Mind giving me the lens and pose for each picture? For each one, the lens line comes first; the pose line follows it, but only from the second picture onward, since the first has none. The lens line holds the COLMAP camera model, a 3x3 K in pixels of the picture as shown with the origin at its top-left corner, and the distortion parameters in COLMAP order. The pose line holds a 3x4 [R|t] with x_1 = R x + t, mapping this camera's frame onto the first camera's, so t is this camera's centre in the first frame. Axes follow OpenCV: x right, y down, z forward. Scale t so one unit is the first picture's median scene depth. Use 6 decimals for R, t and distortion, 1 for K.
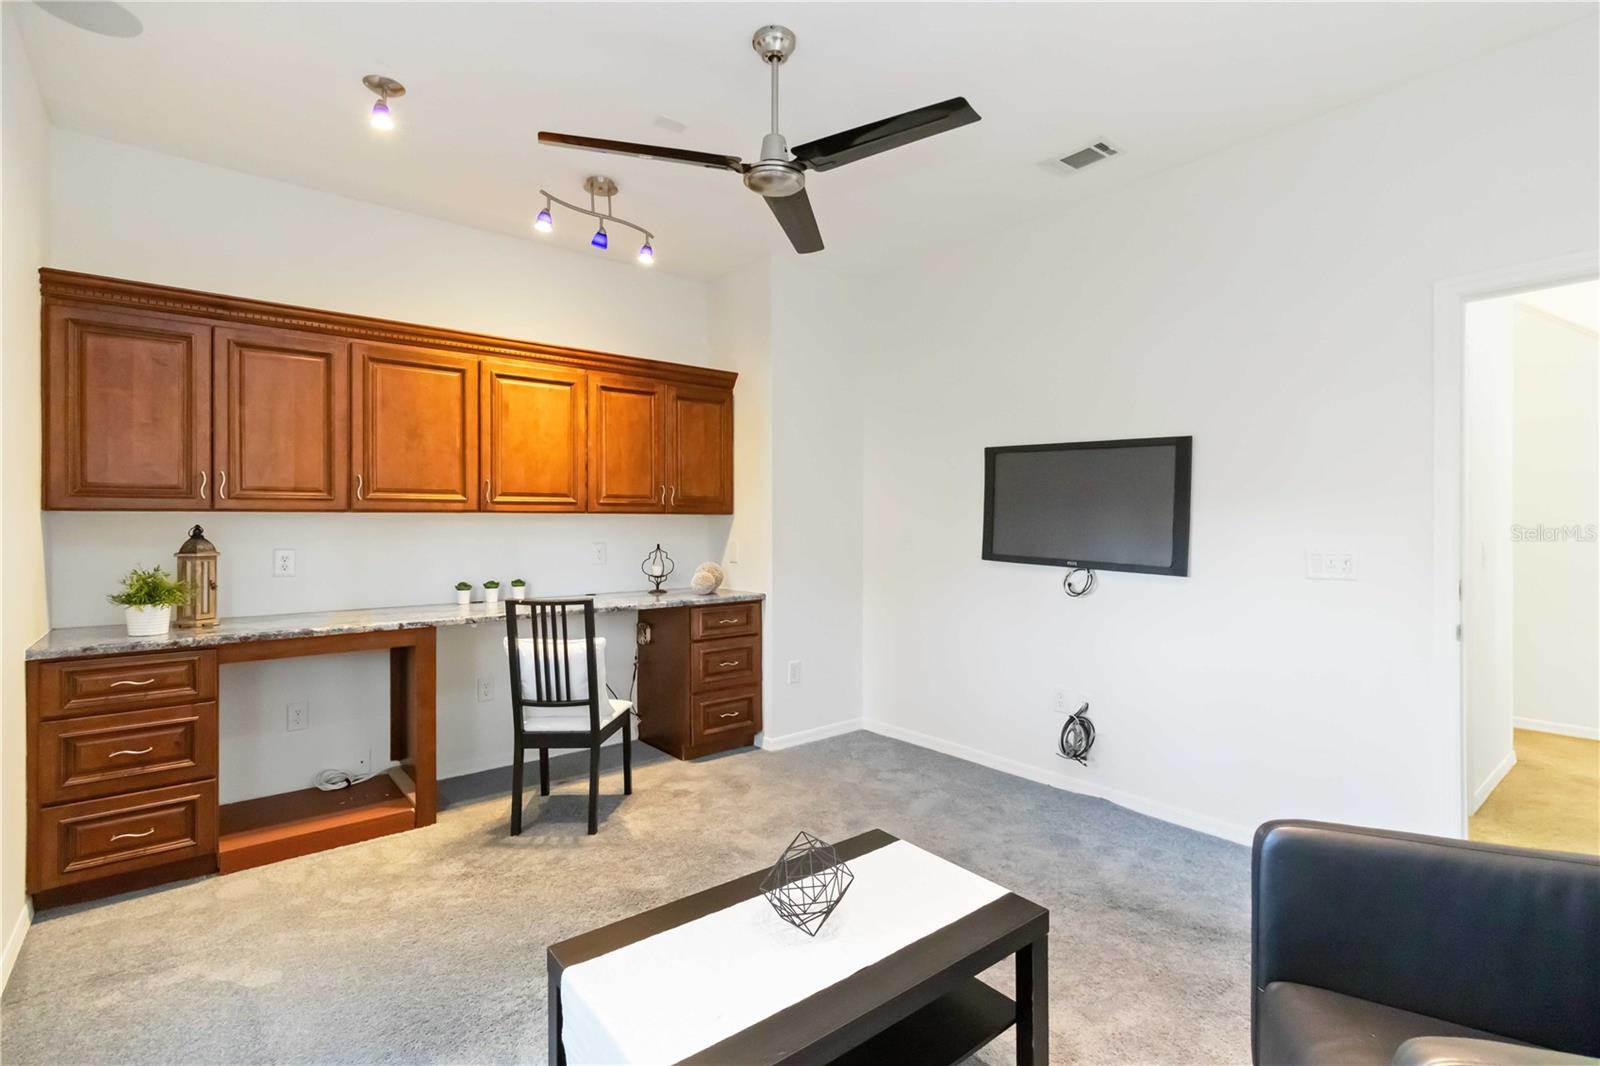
lens RADIAL K [[747.4, 0, 824.7], [0, 747.4, 520.8], [0, 0, 1]] dist [0.000423, 0.000501]
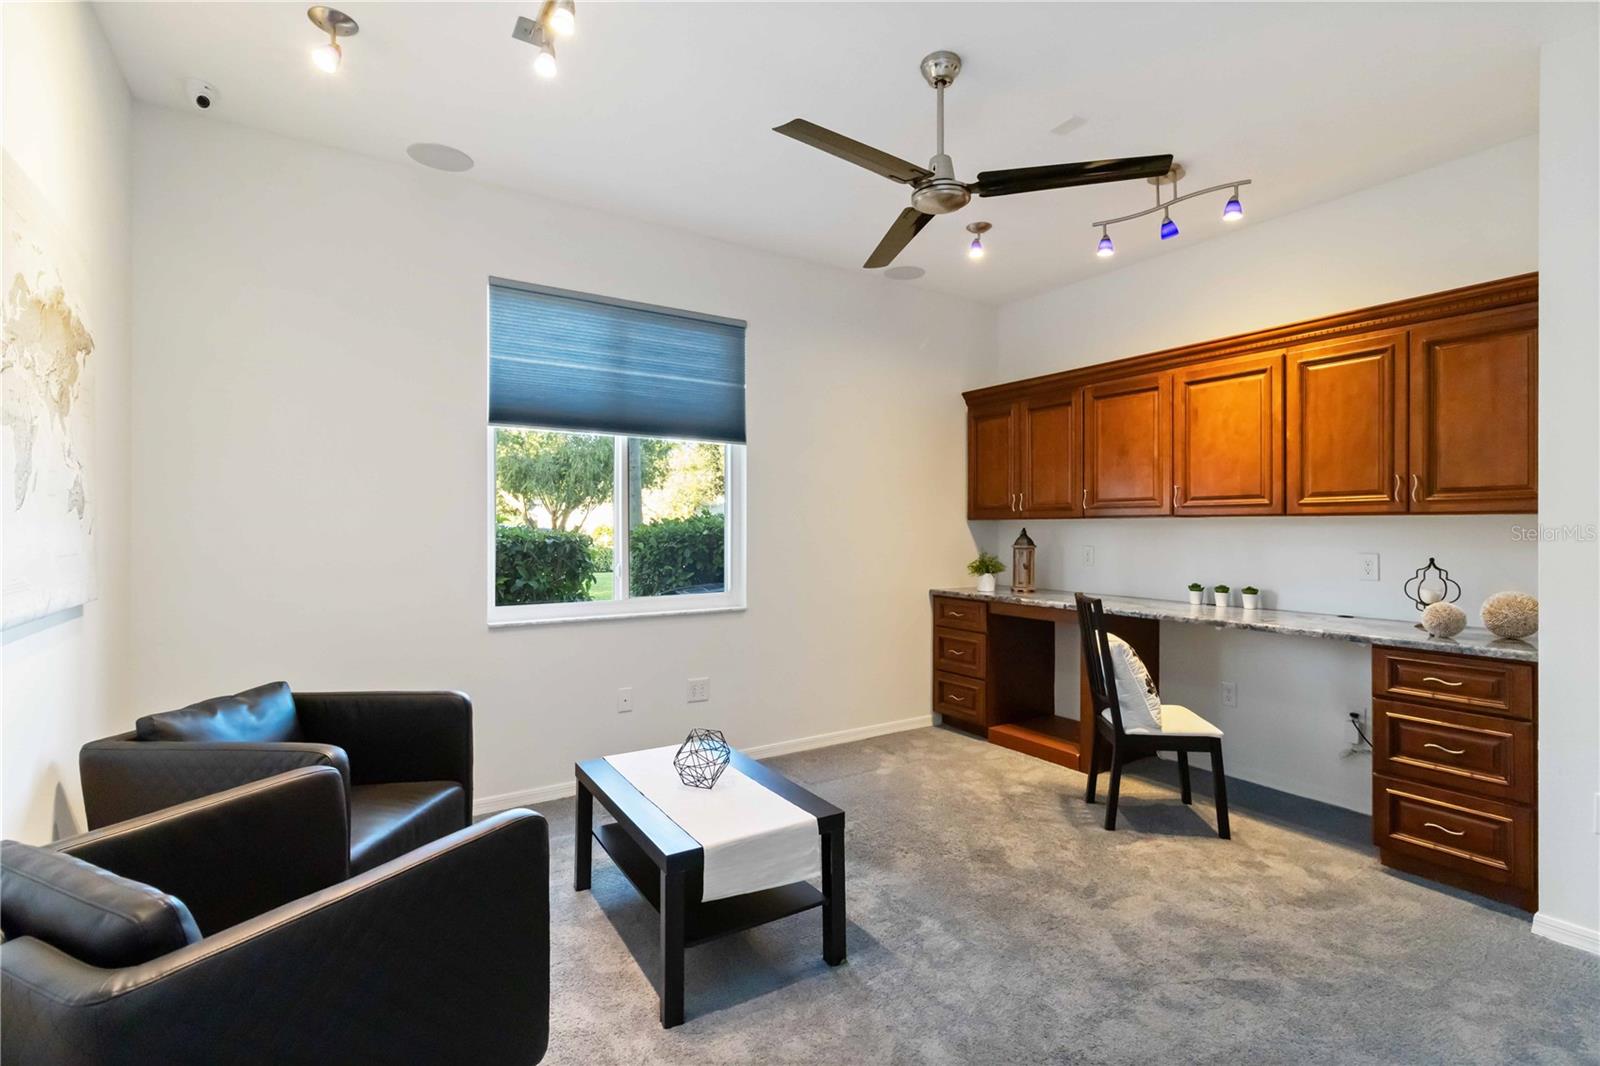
lens RADIAL K [[736.5, 0, 800.4], [0, 736.5, 527.0], [0, 0, 1]] dist [0.001536, 0.000445]
pose [[-0.126034, 0.004986, -0.992013, 0.659201], [0.003347, 0.999984, 0.004601, -0.003696], [0.992020, -0.002741, -0.126049, 0.624462]]
